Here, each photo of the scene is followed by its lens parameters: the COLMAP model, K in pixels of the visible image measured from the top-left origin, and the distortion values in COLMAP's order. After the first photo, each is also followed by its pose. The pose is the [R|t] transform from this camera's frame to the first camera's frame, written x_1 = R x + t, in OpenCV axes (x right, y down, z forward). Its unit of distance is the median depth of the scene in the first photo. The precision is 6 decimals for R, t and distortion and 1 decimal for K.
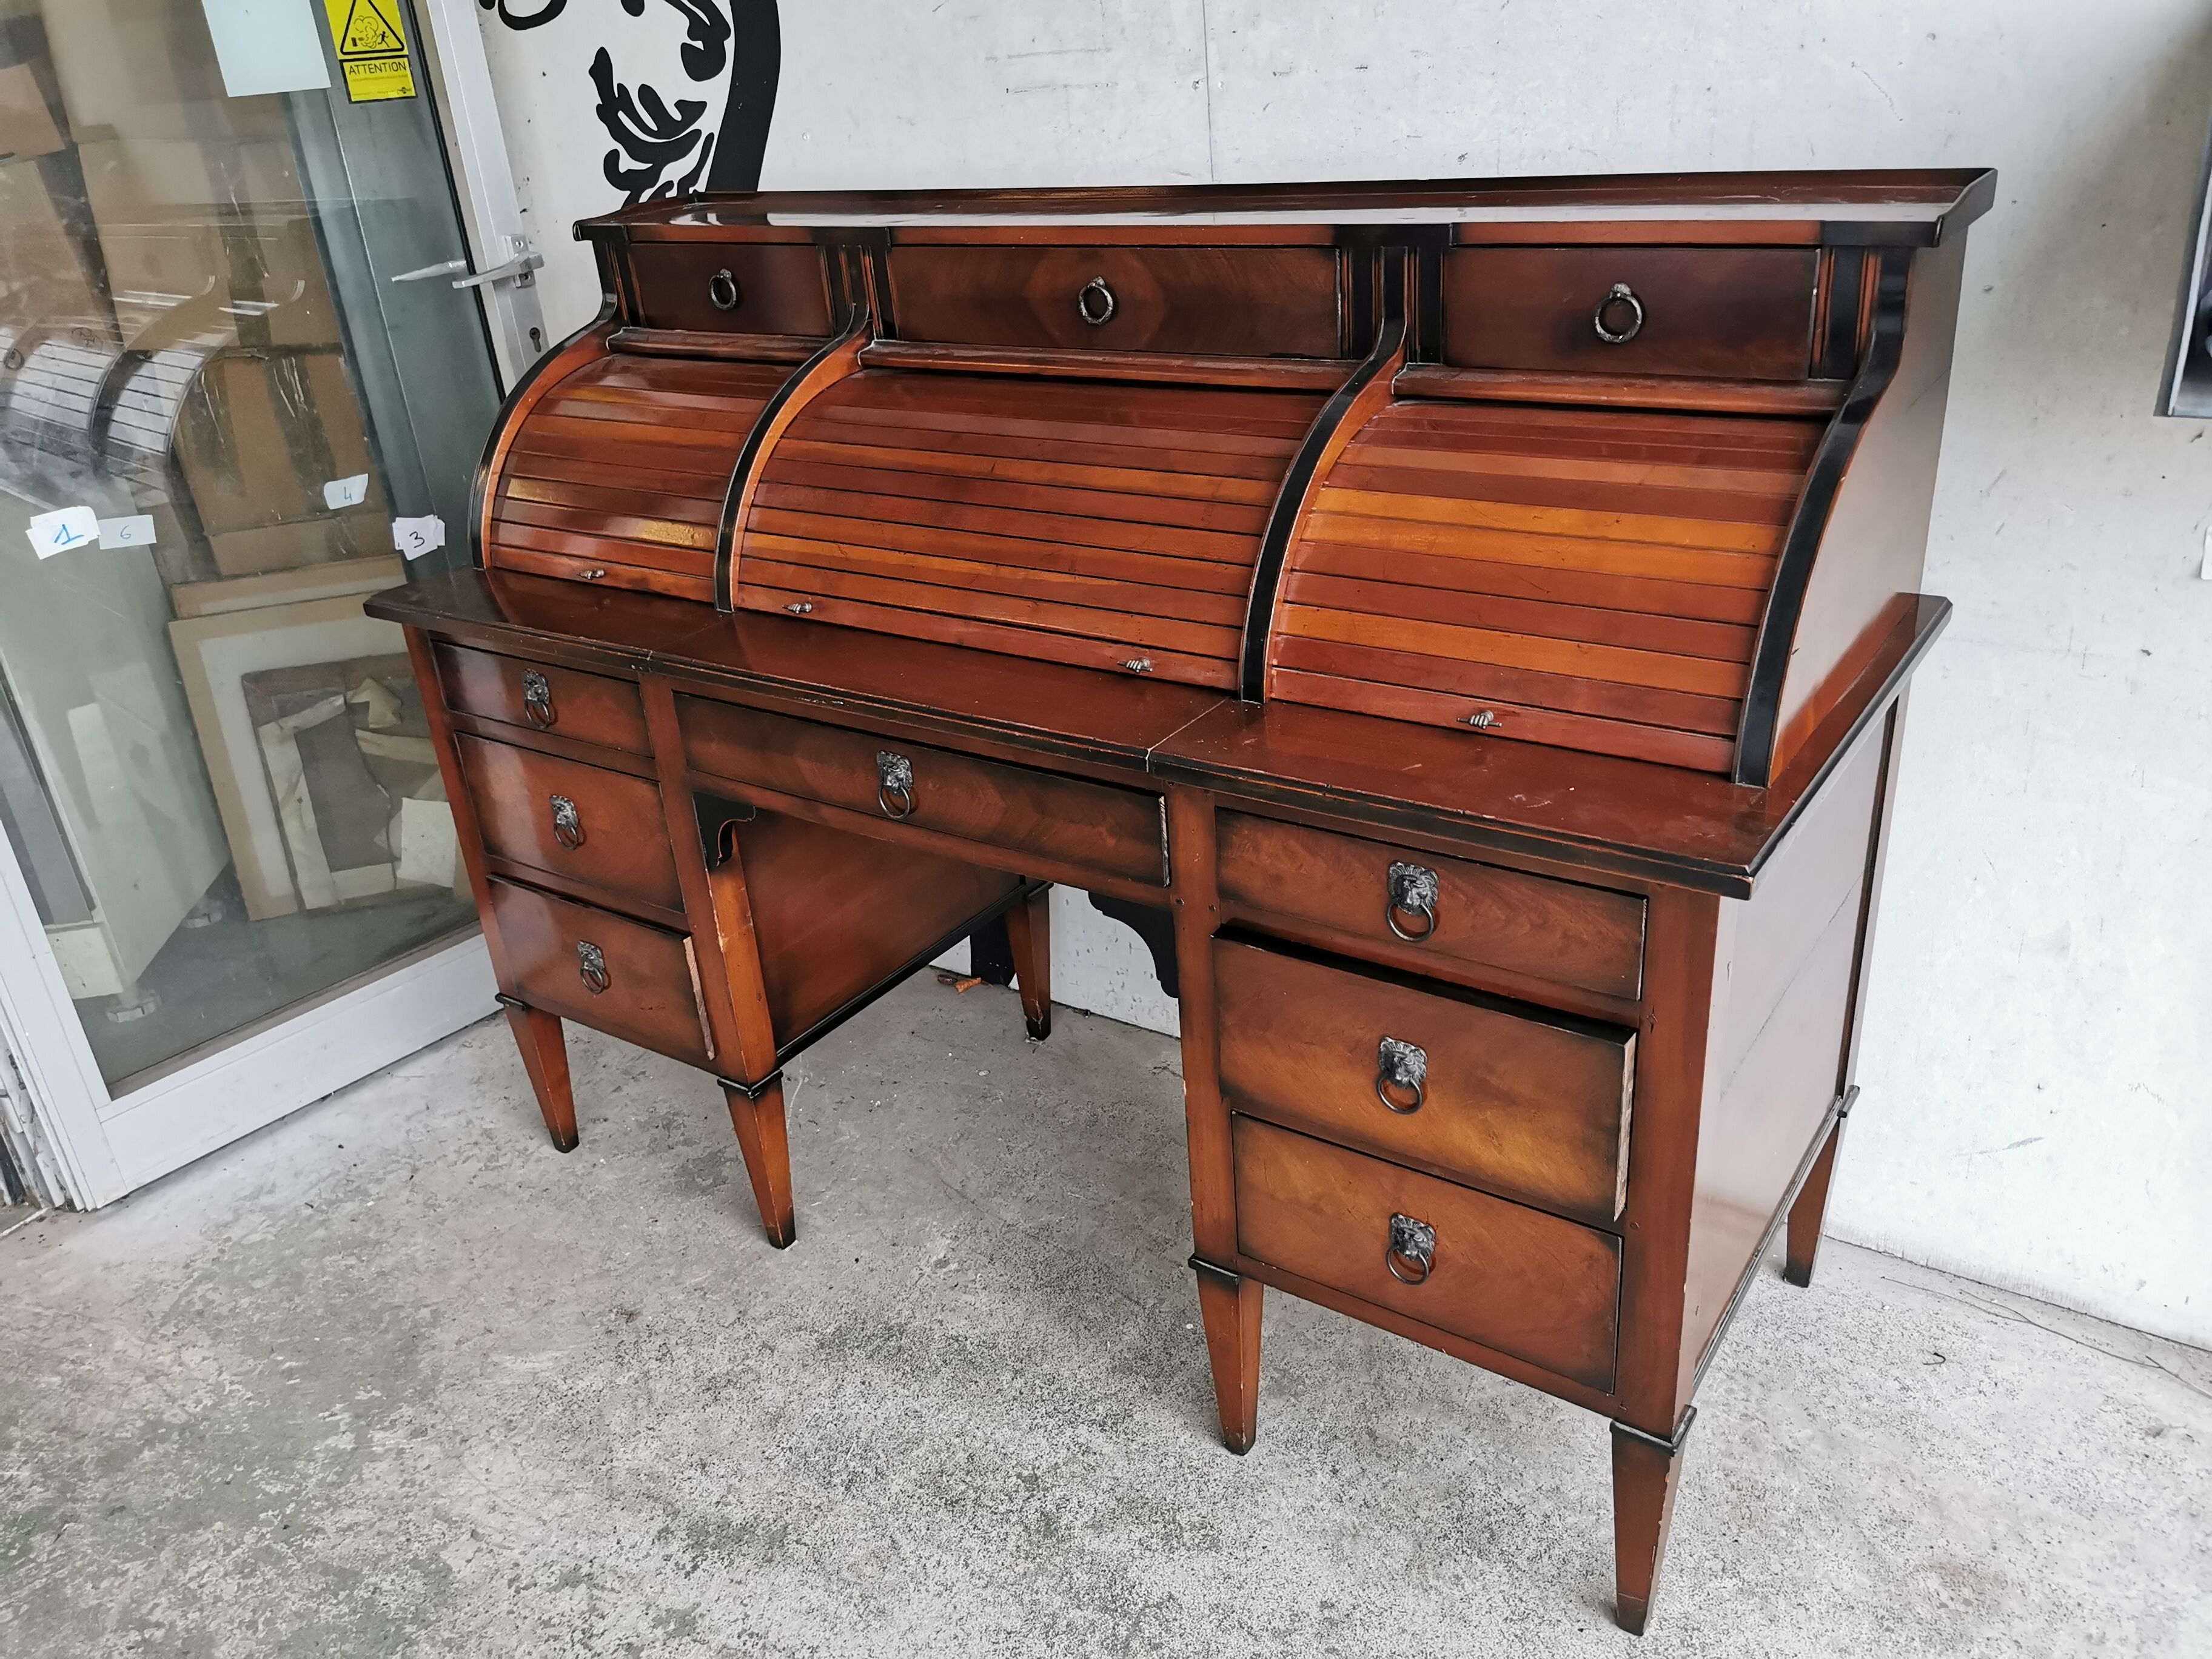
lens RADIAL K [[1710.3, 0, 1091.1], [0, 1710.3, 841.2], [0, 0, 1]] dist [0.057951, -0.086641]
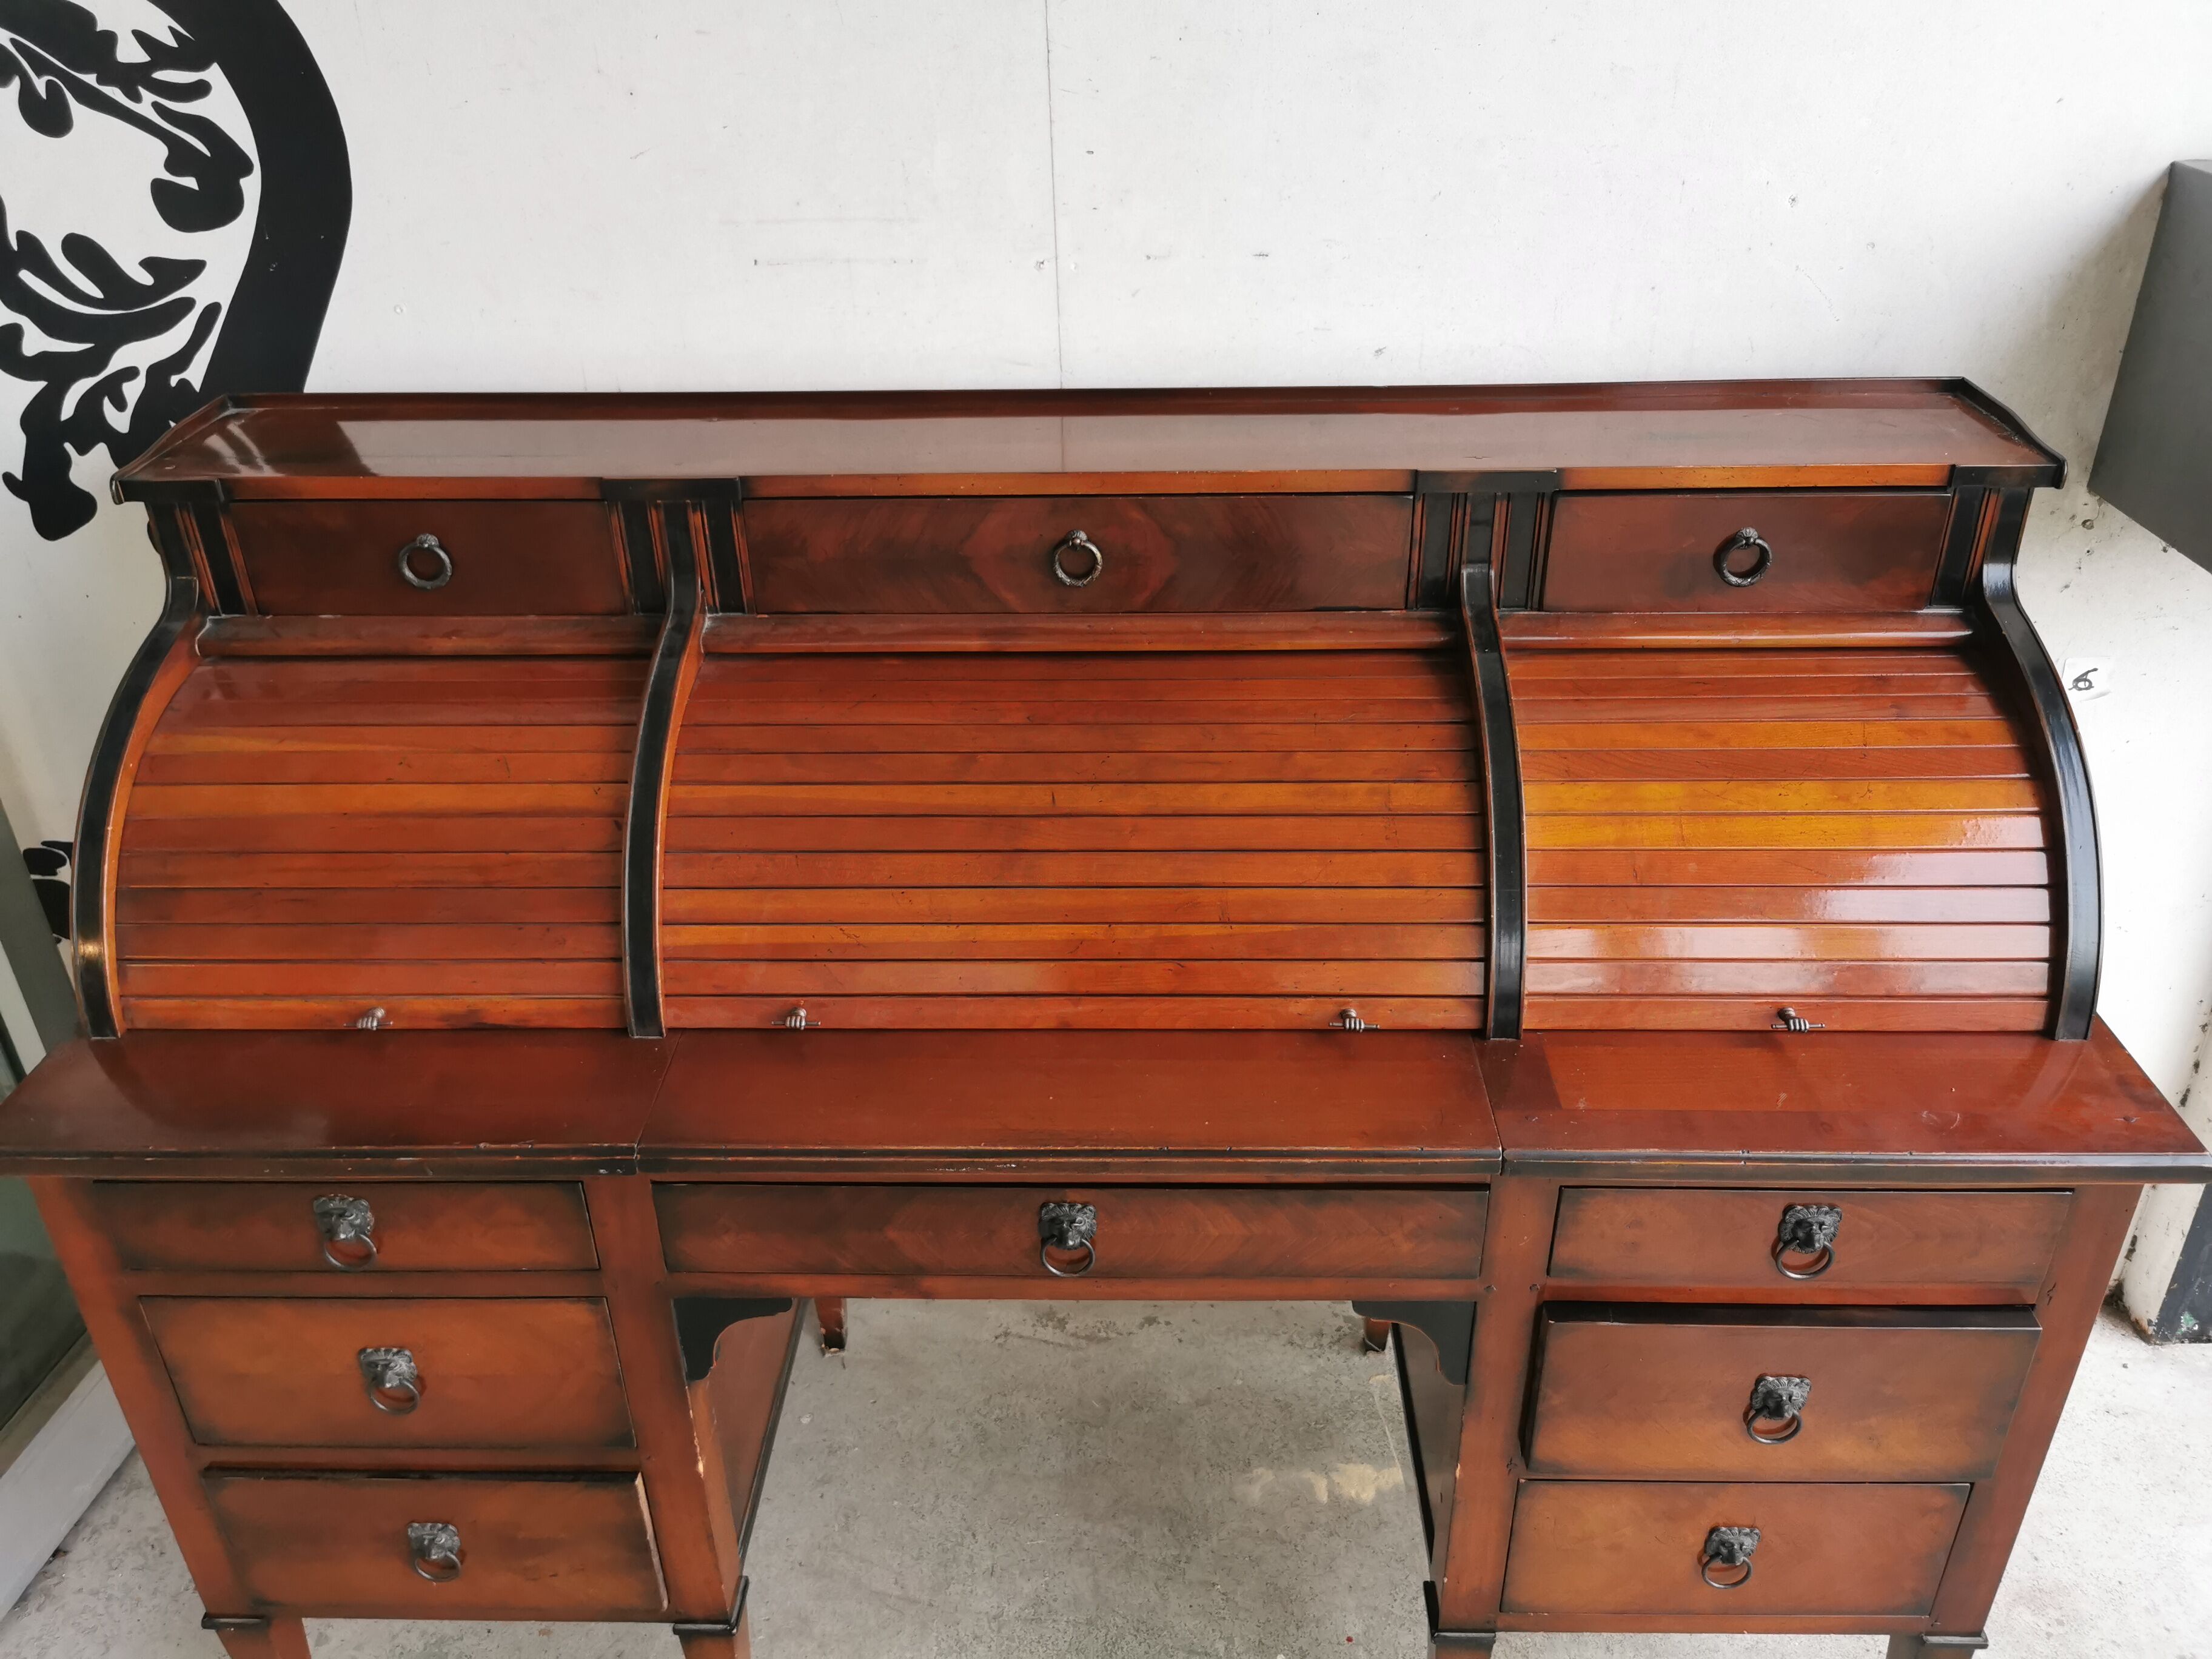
lens RADIAL K [[1710.3, 0, 1094.7], [0, 1710.3, 813.8], [0, 0, 1]] dist [0.057951, -0.086641]
pose [[0.832095, -0.212850, 0.512166, -0.435097], [0.197555, 0.976608, 0.084907, -0.267553], [-0.518257, 0.030530, 0.854680, 0.310640]]
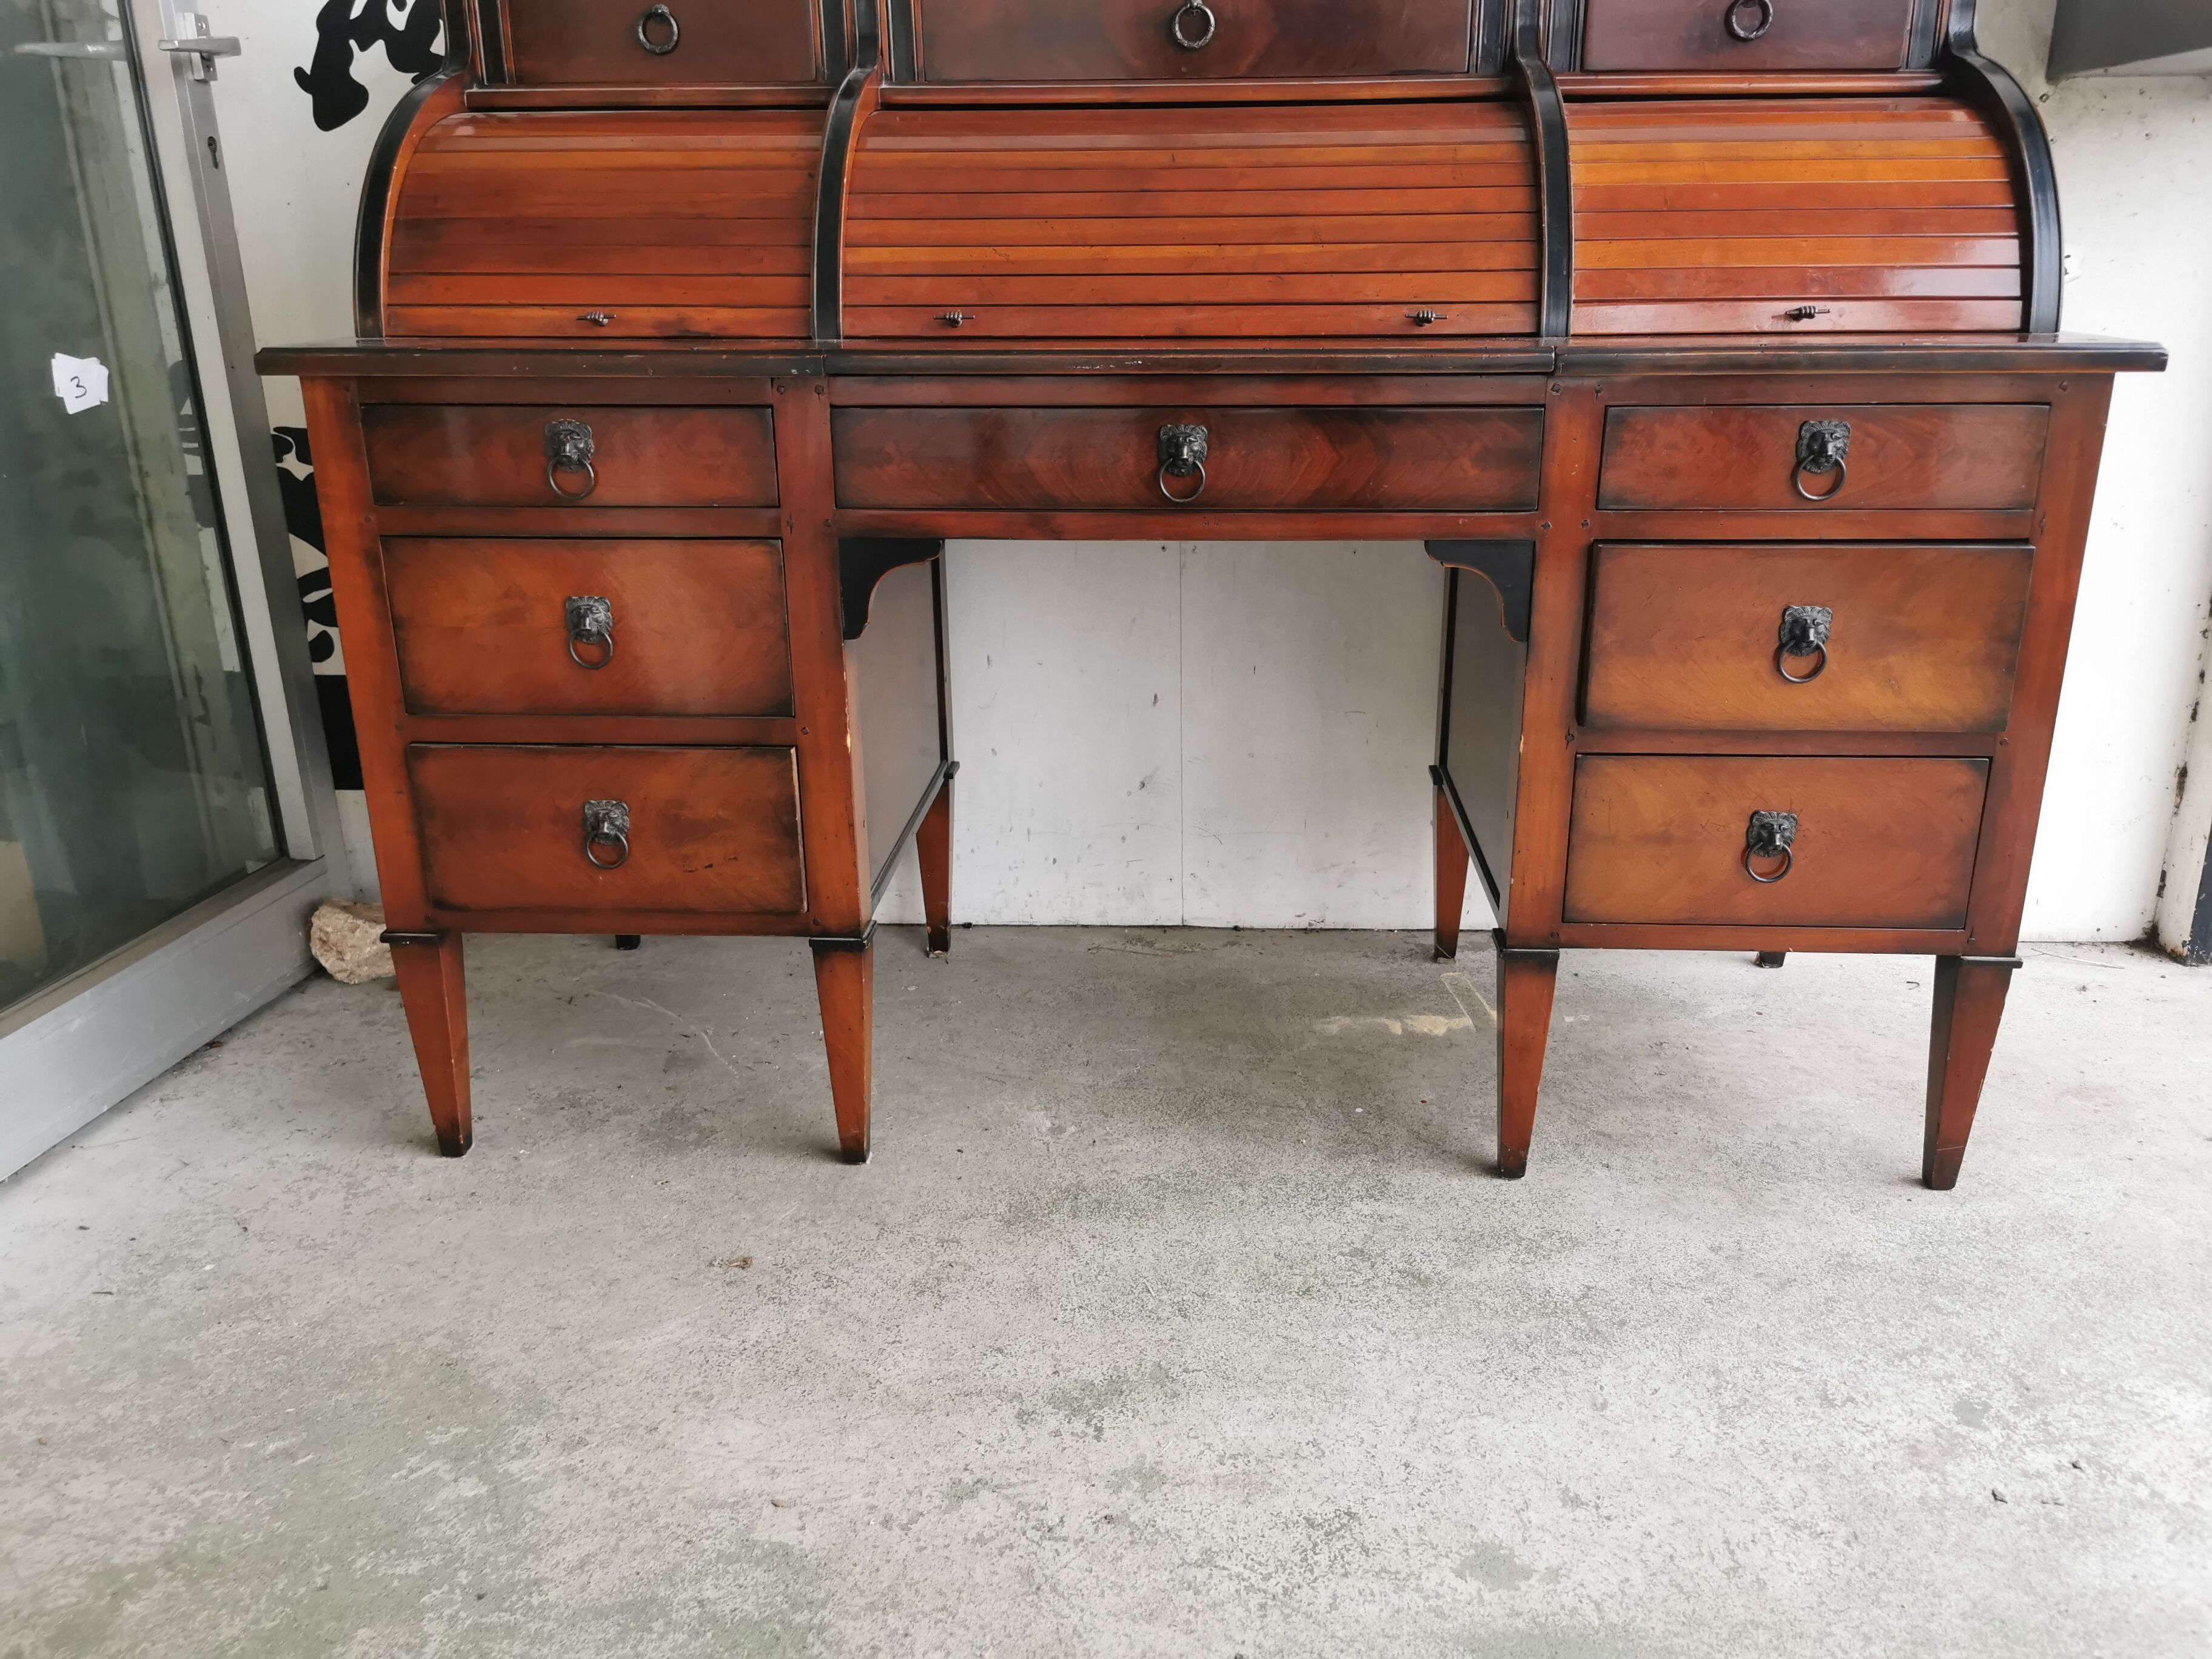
lens RADIAL K [[1710.3, 0, 1114.6], [0, 1710.3, 828.2], [0, 0, 1]] dist [0.057951, -0.086641]
pose [[0.847143, -0.101303, 0.521619, -0.600638], [0.176124, 0.979698, -0.095770, 0.222778], [-0.501327, 0.173001, 0.847787, 0.271837]]
